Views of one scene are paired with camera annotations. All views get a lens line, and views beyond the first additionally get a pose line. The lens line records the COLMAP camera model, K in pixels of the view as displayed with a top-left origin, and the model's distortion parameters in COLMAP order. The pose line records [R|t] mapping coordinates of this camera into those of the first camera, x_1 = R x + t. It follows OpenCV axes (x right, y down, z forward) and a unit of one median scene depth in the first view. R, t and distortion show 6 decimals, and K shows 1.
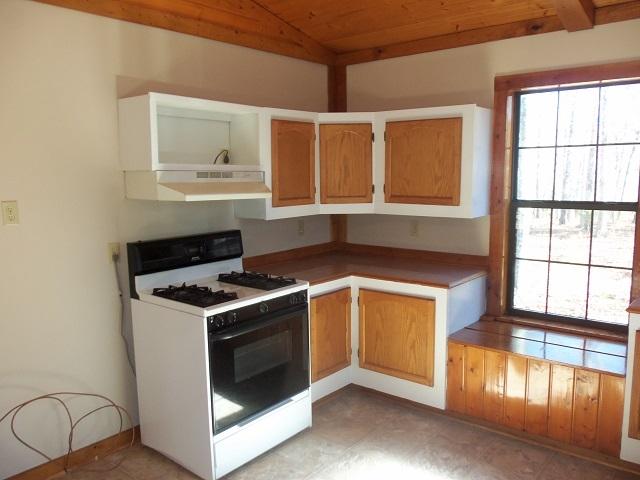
lens RADIAL K [[539.3, 0, 320.1], [0, 539.3, 257.4], [0, 0, 1]] dist [-0.025587, 0.003587]
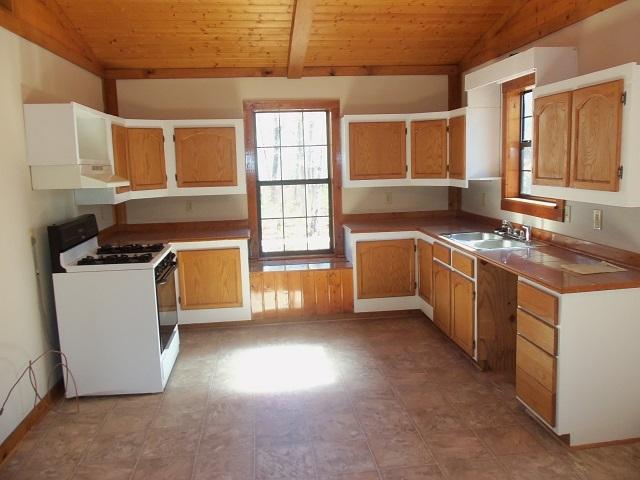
lens RADIAL K [[539.3, 0, 320.1], [0, 539.3, 257.4], [0, 0, 1]] dist [-0.025587, 0.003587]
pose [[0.697774, -0.136643, 0.703164, -0.651750], [0.132073, 0.989349, 0.061195, 0.039491], [-0.704037, 0.050168, 0.708389, -0.214998]]
